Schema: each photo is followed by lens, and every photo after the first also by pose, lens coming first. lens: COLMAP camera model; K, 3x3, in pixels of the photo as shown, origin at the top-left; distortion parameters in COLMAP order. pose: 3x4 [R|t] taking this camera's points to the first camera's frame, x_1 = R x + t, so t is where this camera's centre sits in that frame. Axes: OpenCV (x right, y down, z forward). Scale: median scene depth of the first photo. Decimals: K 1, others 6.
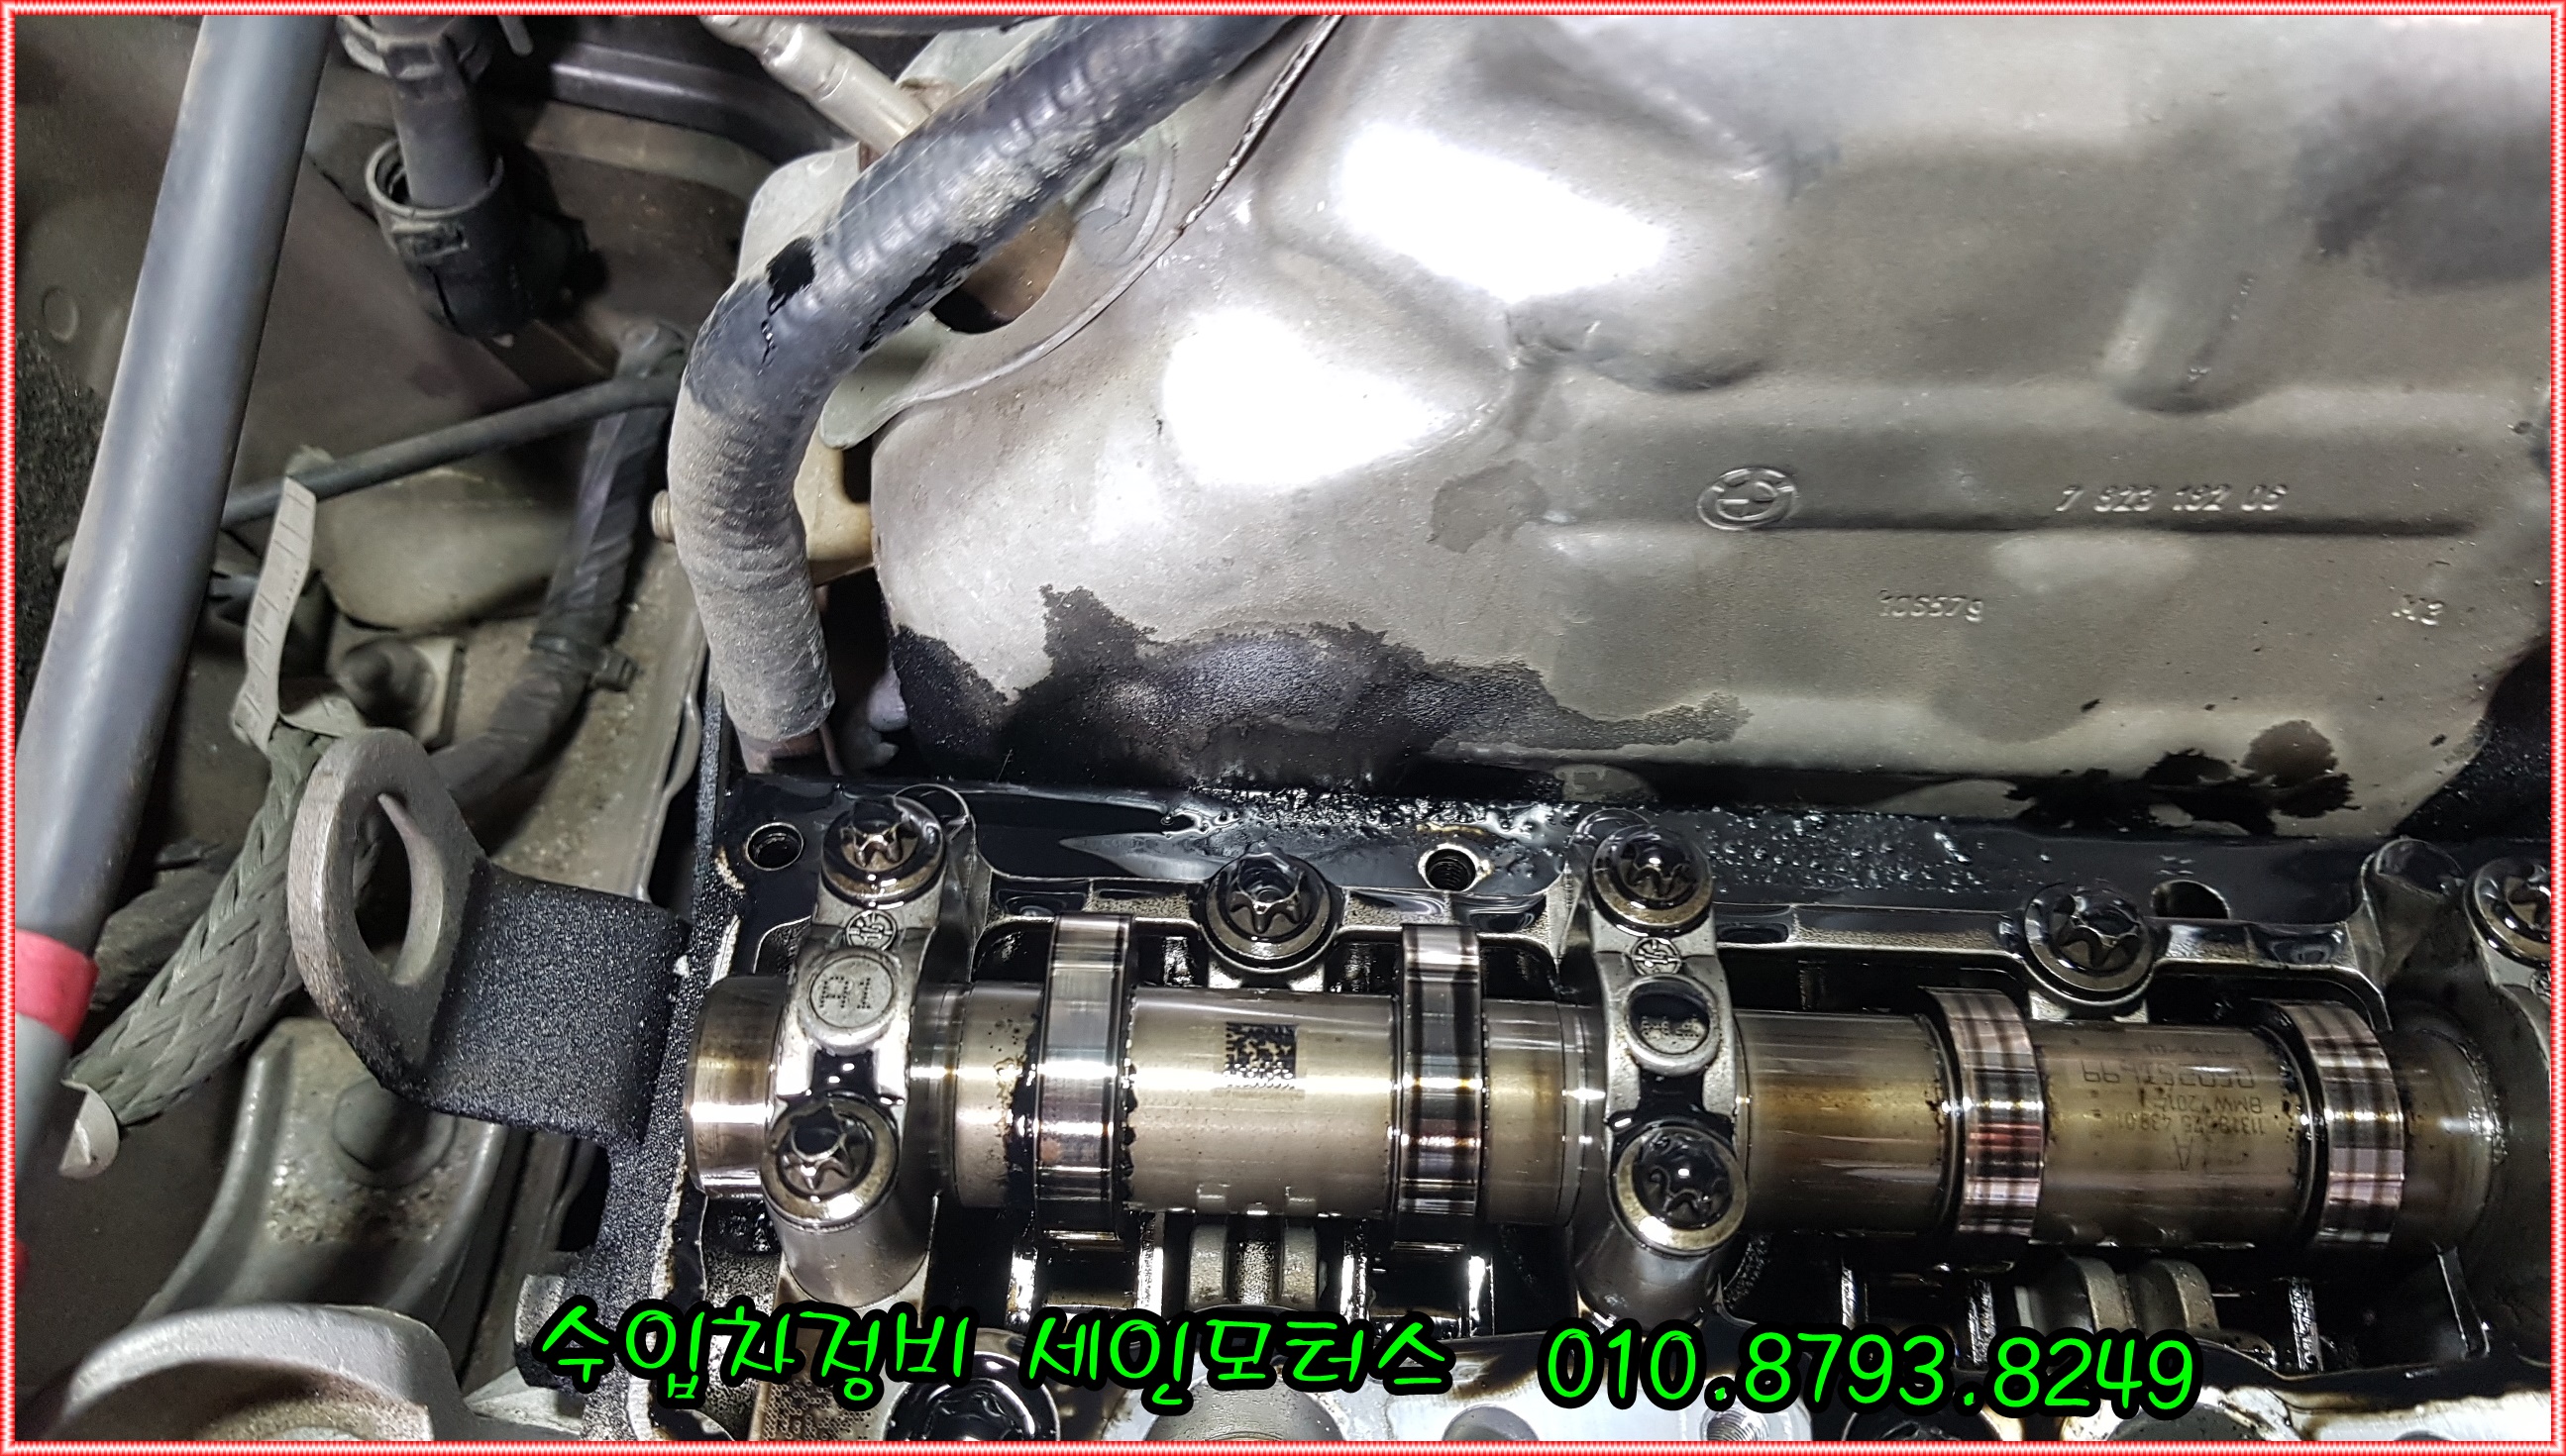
lens RADIAL K [[2034.0, 0, 1297.3], [0, 2034.0, 743.9], [0, 0, 1]] dist [0.069679, -0.189215]
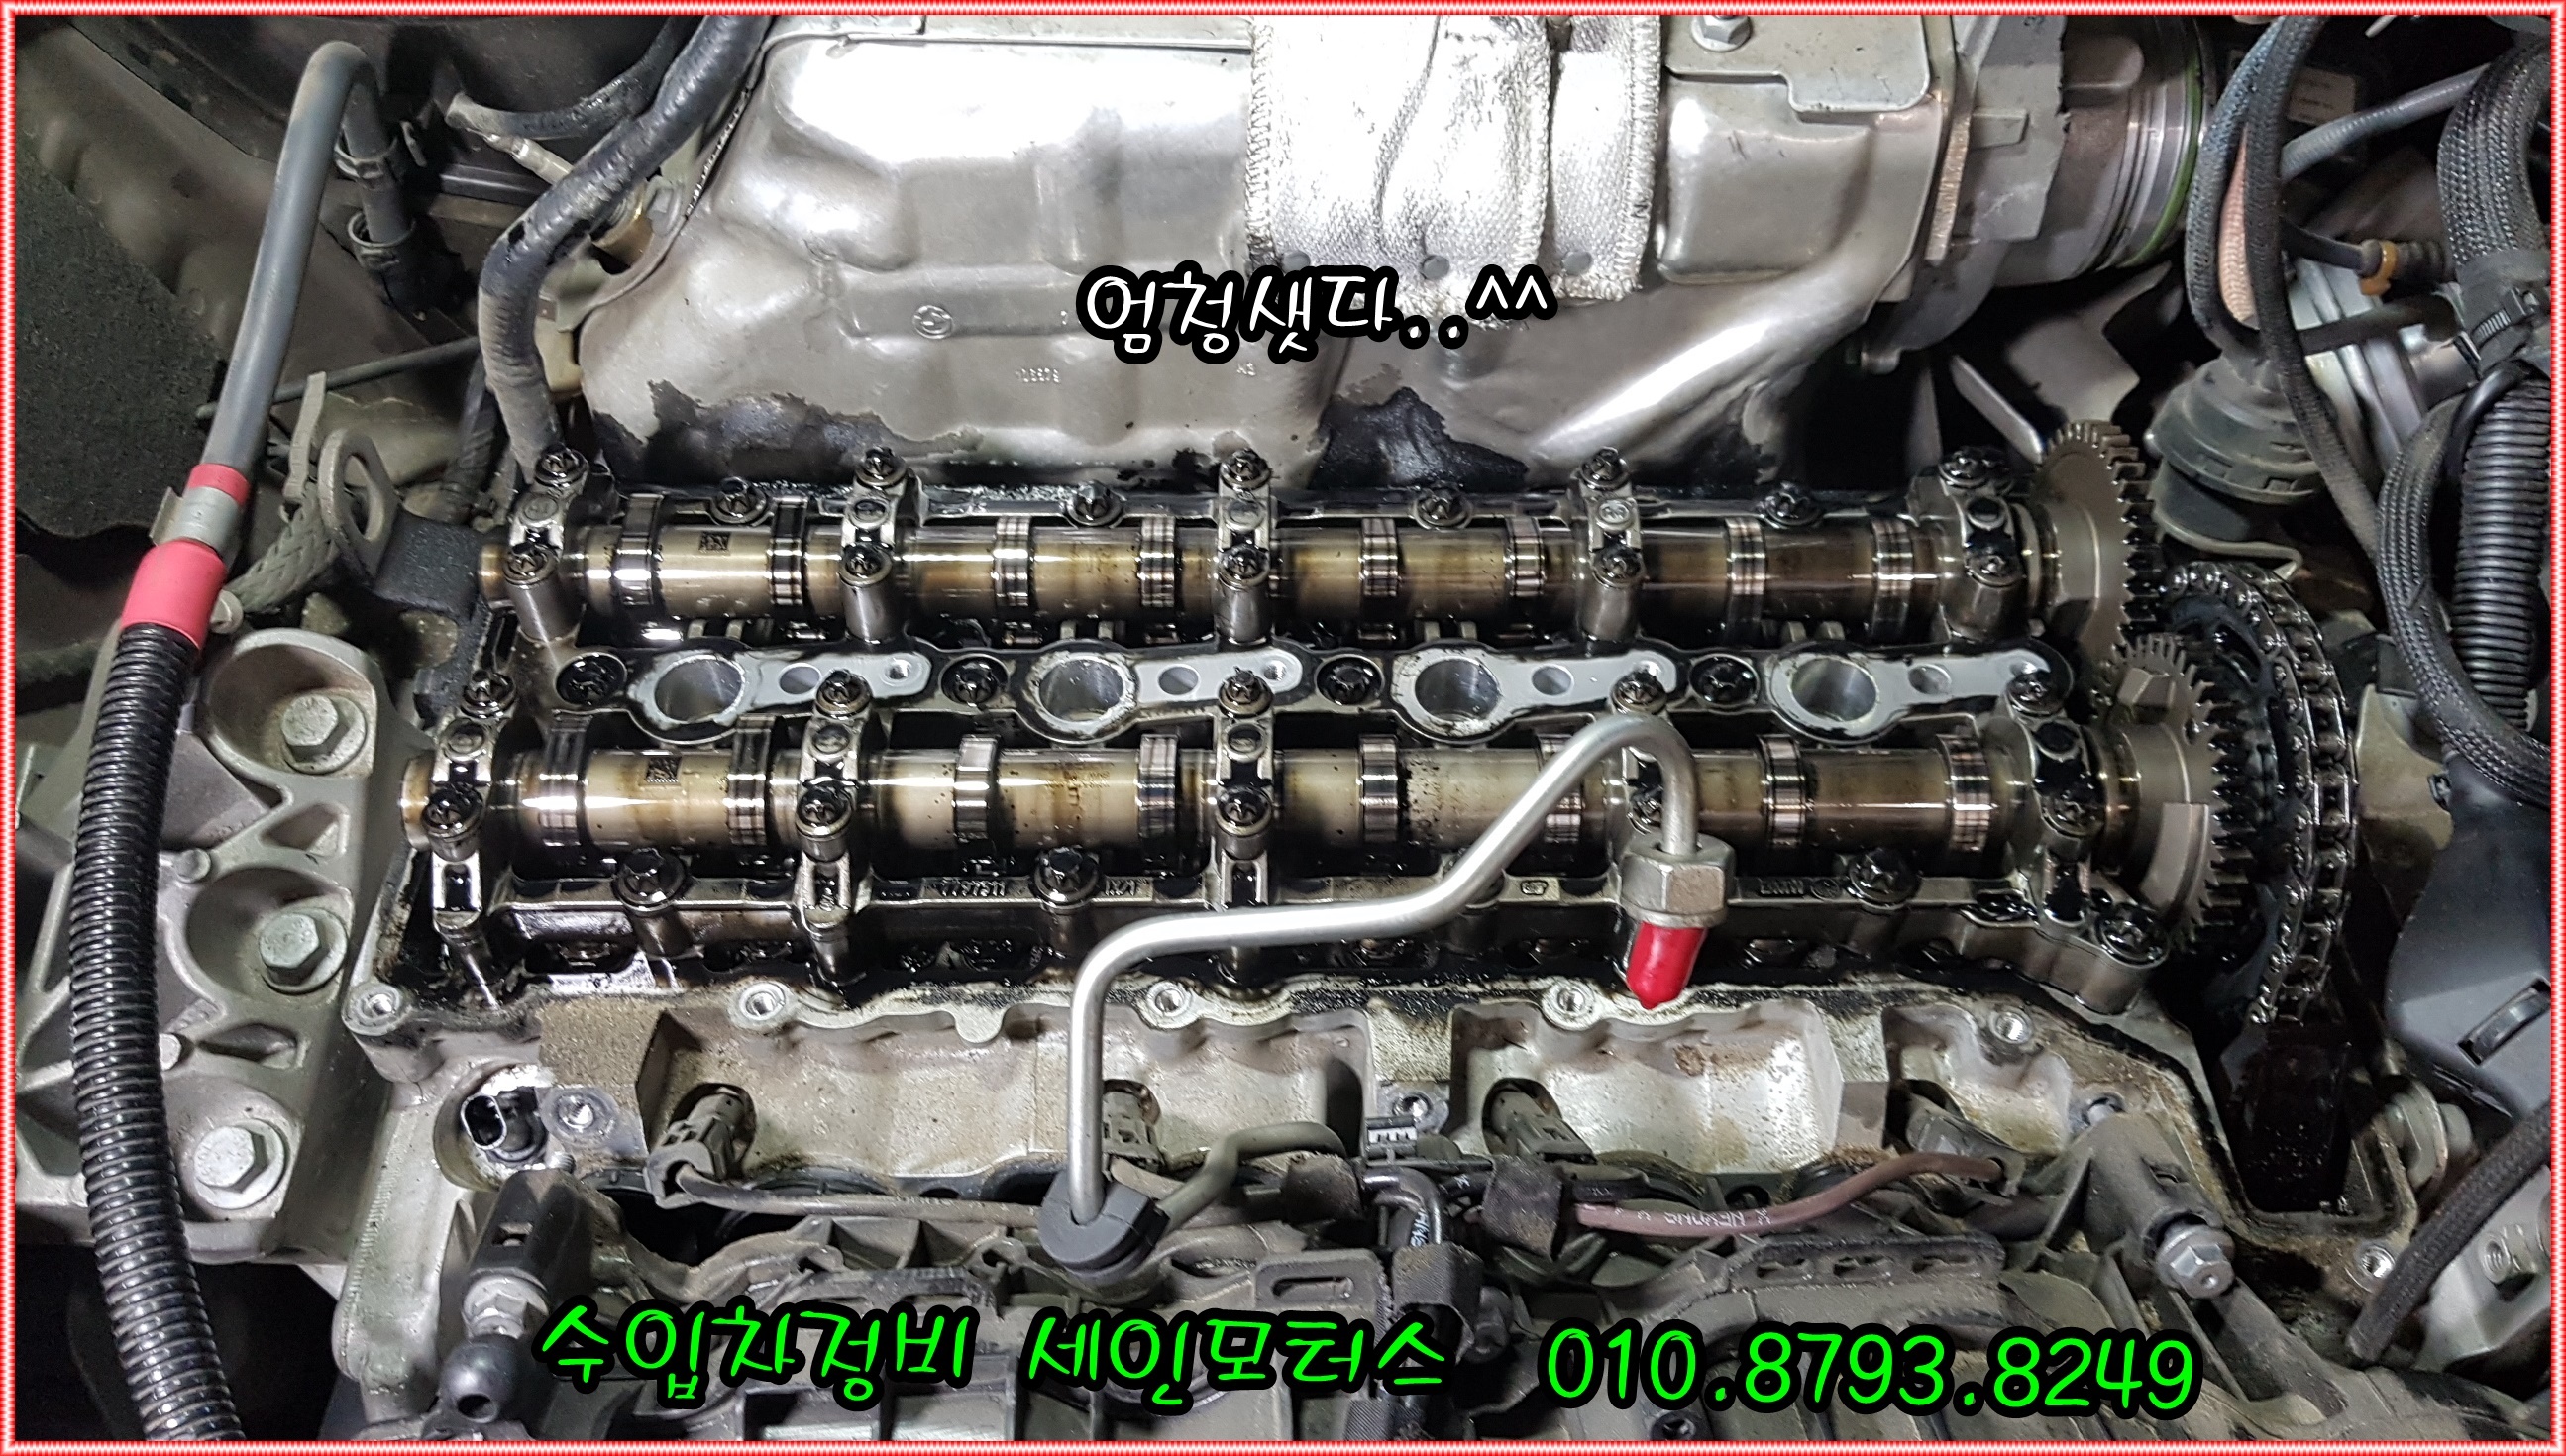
lens RADIAL K [[2047.9, 0, 1309.5], [0, 2047.9, 725.9], [0, 0, 1]] dist [0.083396, -0.205368]
pose [[0.999121, -0.040672, 0.010127, 0.555645], [0.041372, 0.995705, -0.082825, 0.510893], [-0.006714, 0.083172, 0.996513, -1.224900]]
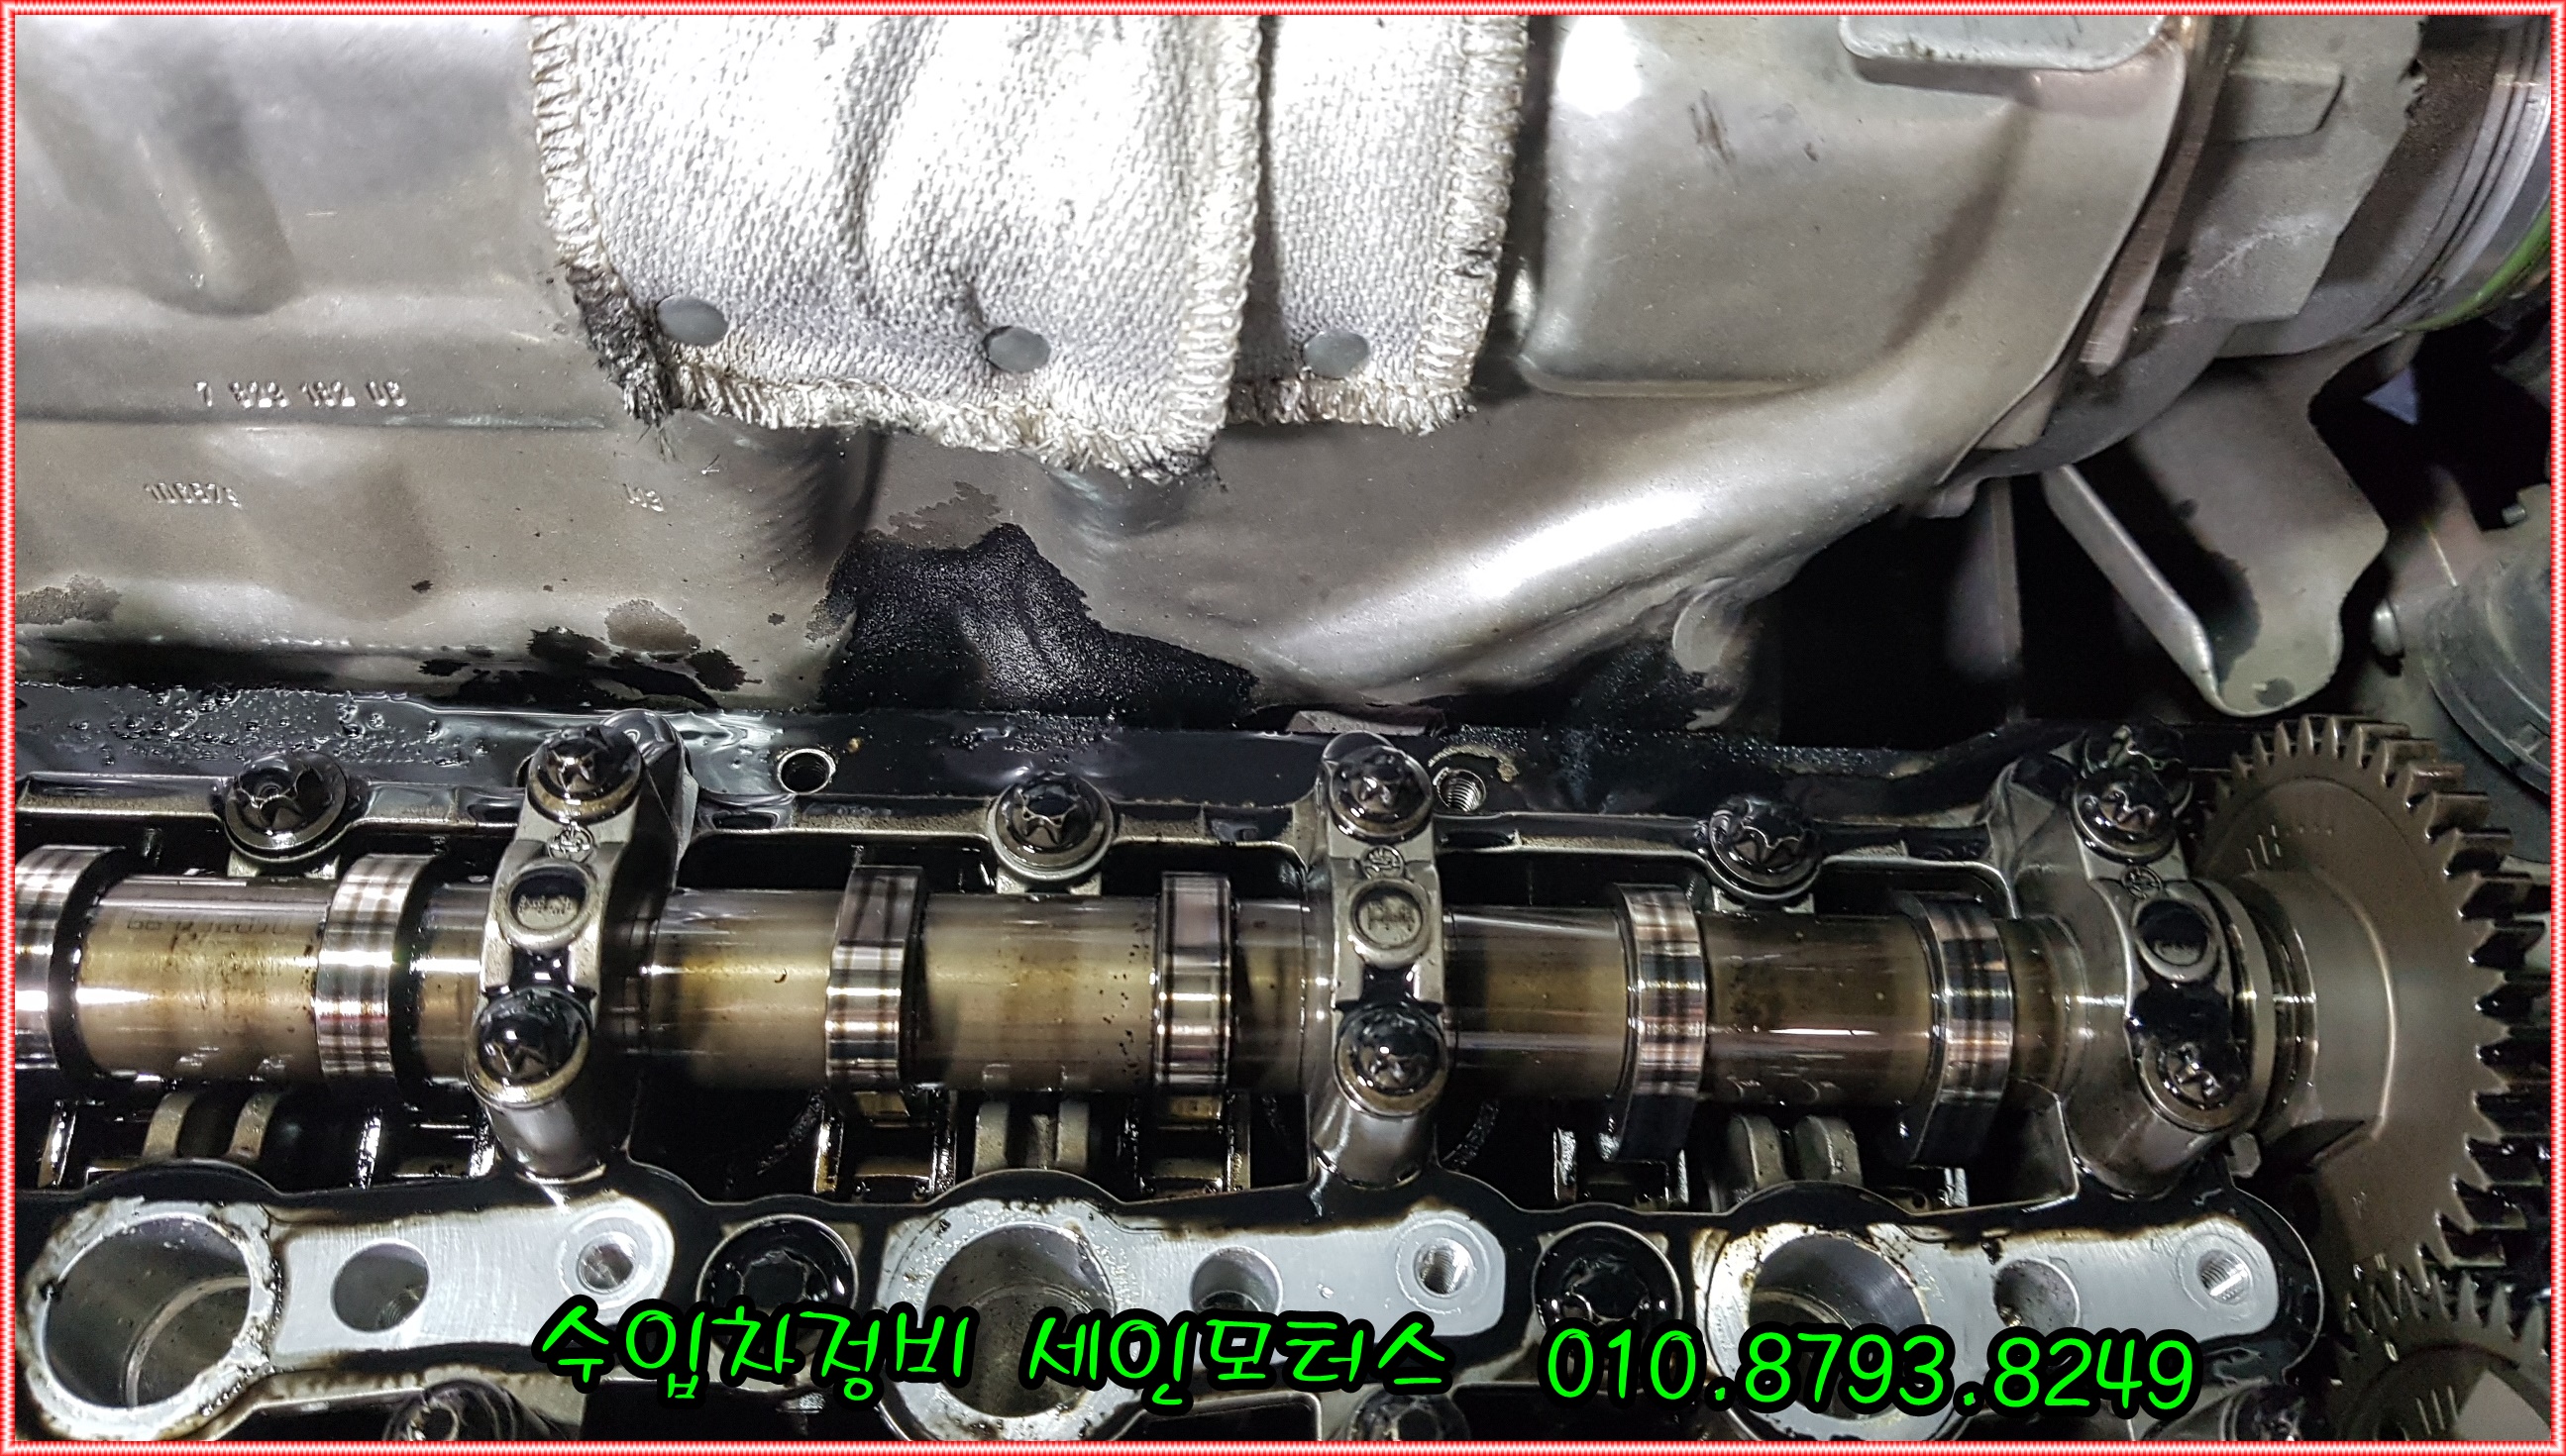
lens RADIAL K [[2046.5, 0, 1324.0], [0, 2046.5, 700.9], [0, 0, 1]] dist [0.082329, -0.193928]
pose [[0.997422, -0.004101, 0.071645, 0.794840], [0.001934, 0.999539, 0.030292, 0.009632], [-0.071737, -0.030075, 0.996970, -0.116775]]
